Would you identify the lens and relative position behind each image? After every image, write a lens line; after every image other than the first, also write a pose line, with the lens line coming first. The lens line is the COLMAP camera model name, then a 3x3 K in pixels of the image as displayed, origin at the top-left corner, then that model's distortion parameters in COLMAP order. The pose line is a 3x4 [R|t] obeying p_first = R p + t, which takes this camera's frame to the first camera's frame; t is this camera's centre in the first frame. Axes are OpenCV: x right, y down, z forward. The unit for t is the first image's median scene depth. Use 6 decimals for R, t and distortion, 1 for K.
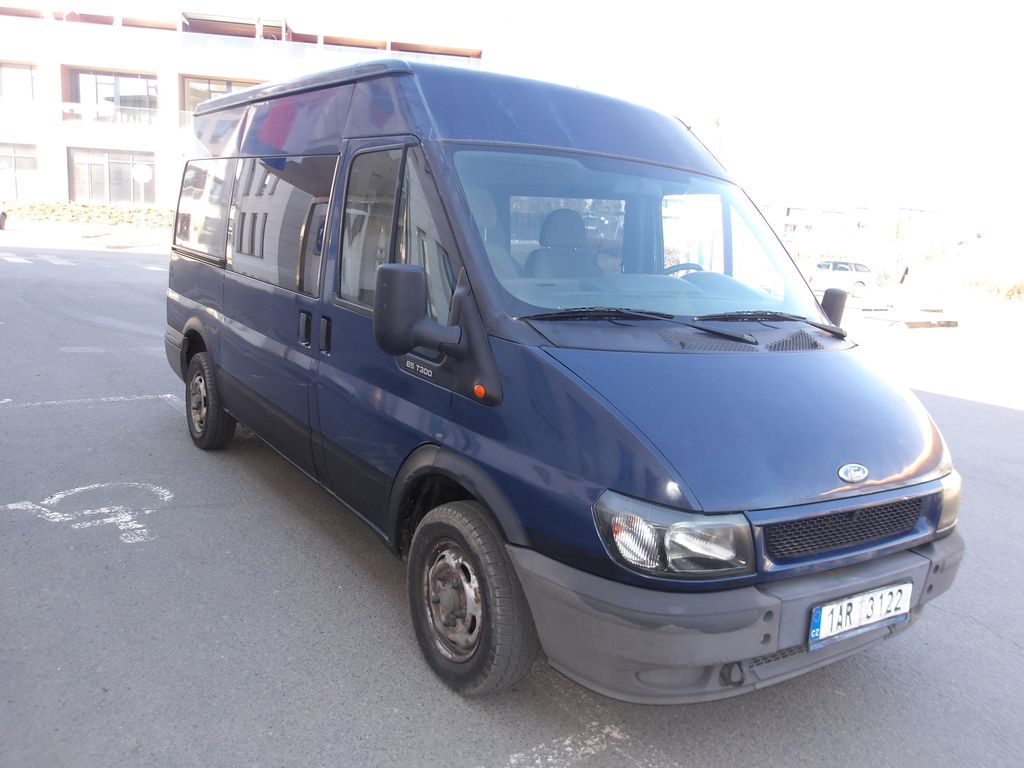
lens RADIAL K [[817.3, 0, 507.3], [0, 817.3, 354.1], [0, 0, 1]] dist [0.050374, -0.012501]
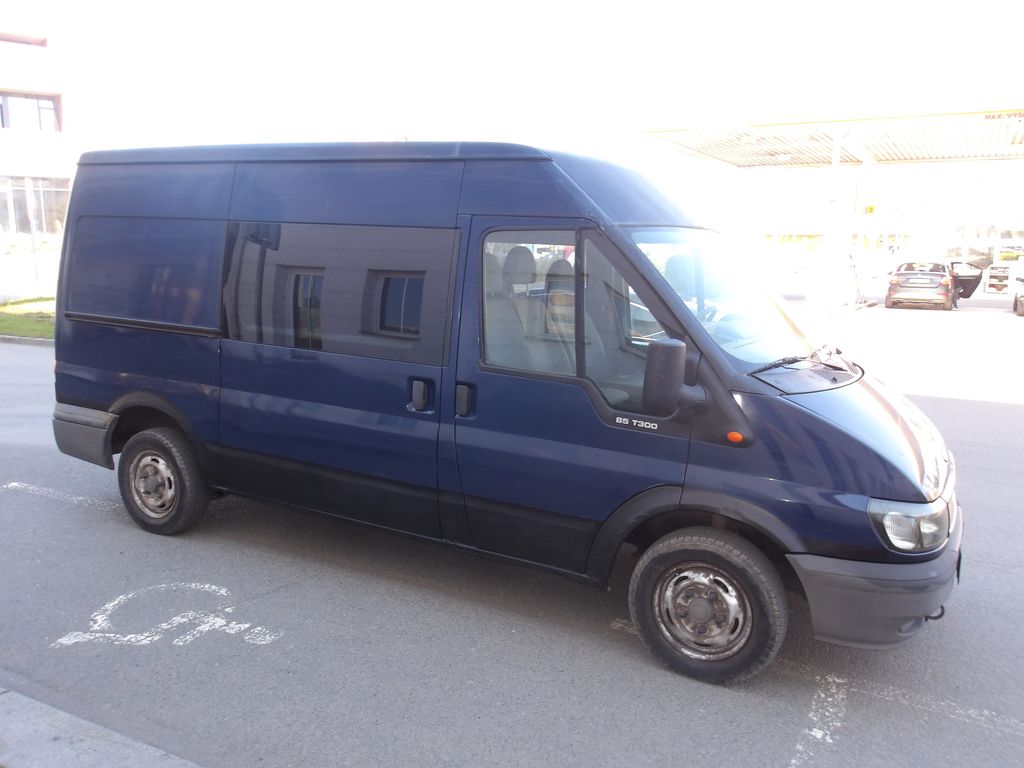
lens RADIAL K [[817.3, 0, 507.3], [0, 817.3, 354.1], [0, 0, 1]] dist [0.050374, -0.012501]
pose [[0.891066, -0.098916, 0.442964, -0.837605], [0.097946, 0.994874, 0.025133, -0.137149], [-0.443180, 0.020992, 0.896187, 0.035854]]
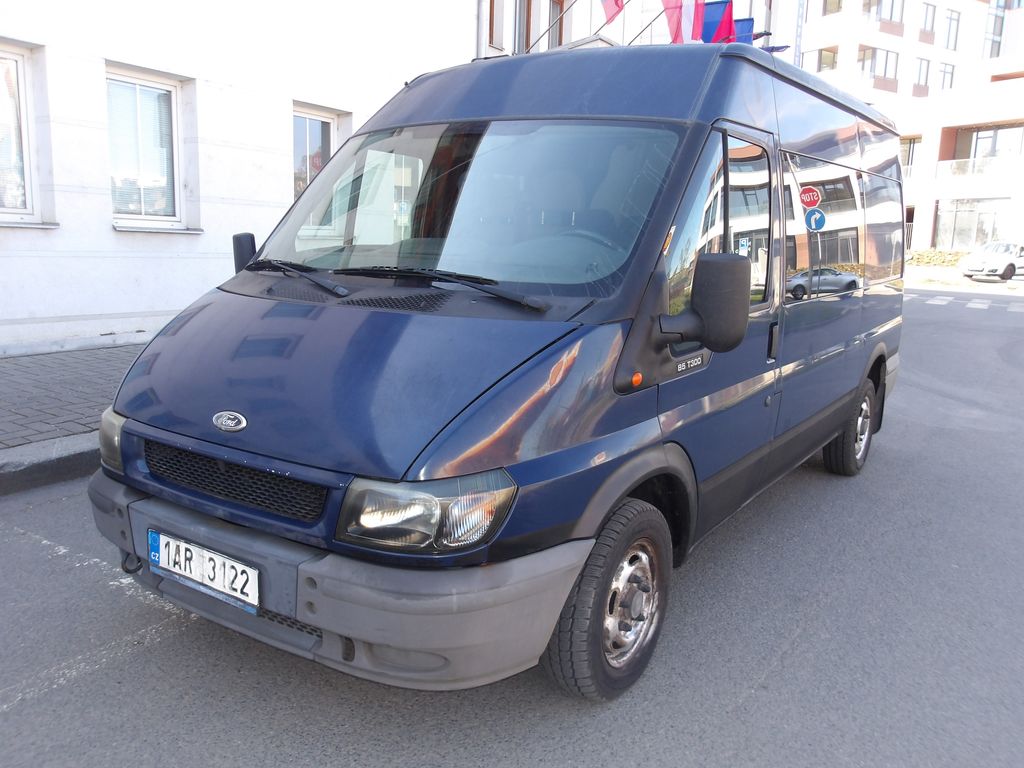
lens RADIAL K [[817.3, 0, 507.3], [0, 817.3, 354.1], [0, 0, 1]] dist [0.050374, -0.012501]
pose [[0.370807, 0.059845, -0.926780, 1.320828], [-0.128097, 0.991679, 0.012784, 0.015598], [0.919833, 0.113977, 0.375387, 0.883964]]
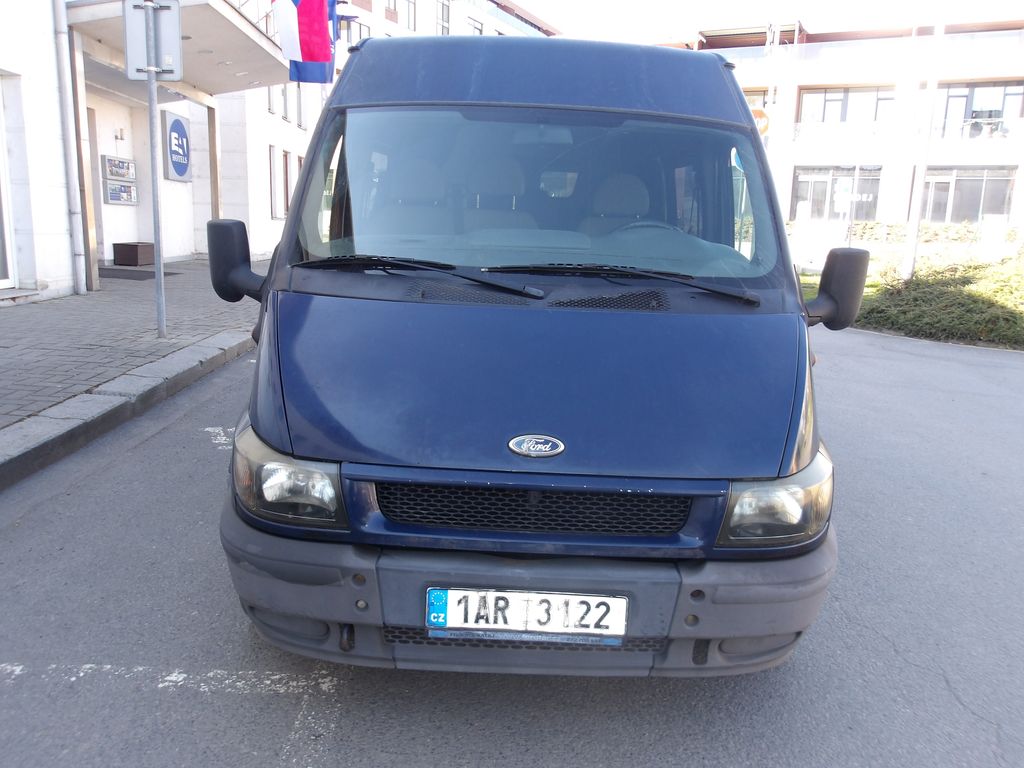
lens RADIAL K [[817.3, 0, 507.3], [0, 817.3, 354.1], [0, 0, 1]] dist [0.050374, -0.012501]
pose [[0.826139, 0.049367, -0.561299, 0.809289], [-0.055391, 0.998445, 0.006289, 0.045400], [0.560737, 0.025895, 0.827589, 0.284266]]
